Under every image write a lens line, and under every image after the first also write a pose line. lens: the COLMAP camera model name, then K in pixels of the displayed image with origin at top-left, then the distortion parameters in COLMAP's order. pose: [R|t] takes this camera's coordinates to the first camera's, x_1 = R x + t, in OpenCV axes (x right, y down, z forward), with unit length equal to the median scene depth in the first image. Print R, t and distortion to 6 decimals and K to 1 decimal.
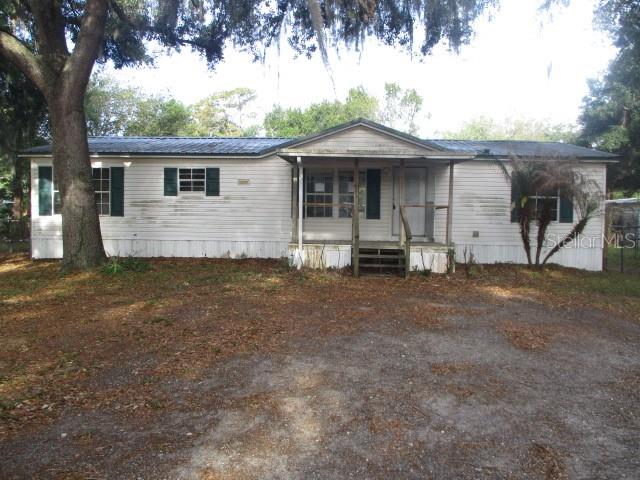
lens RADIAL K [[530.5, 0, 320.3], [0, 530.5, 229.4], [0, 0, 1]] dist [-0.017209, 0.000006]
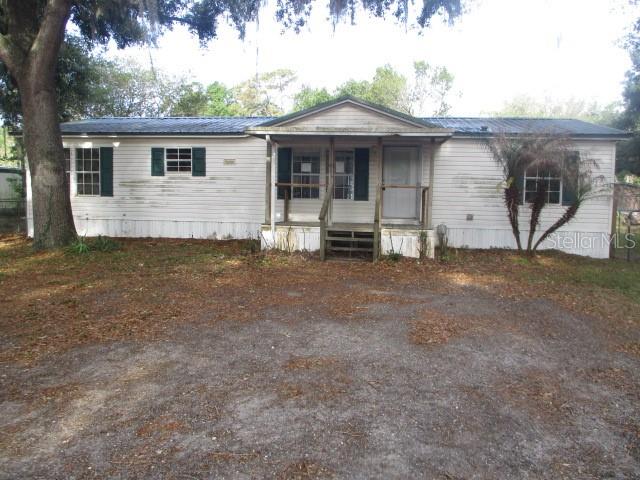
lens RADIAL K [[530.5, 0, 320.3], [0, 530.5, 229.4], [0, 0, 1]] dist [-0.017209, 0.000006]
pose [[0.995758, 0.010690, -0.091391, 0.128202], [-0.007633, 0.999402, 0.033735, 0.000910], [0.091697, -0.032895, 0.995243, 0.039756]]
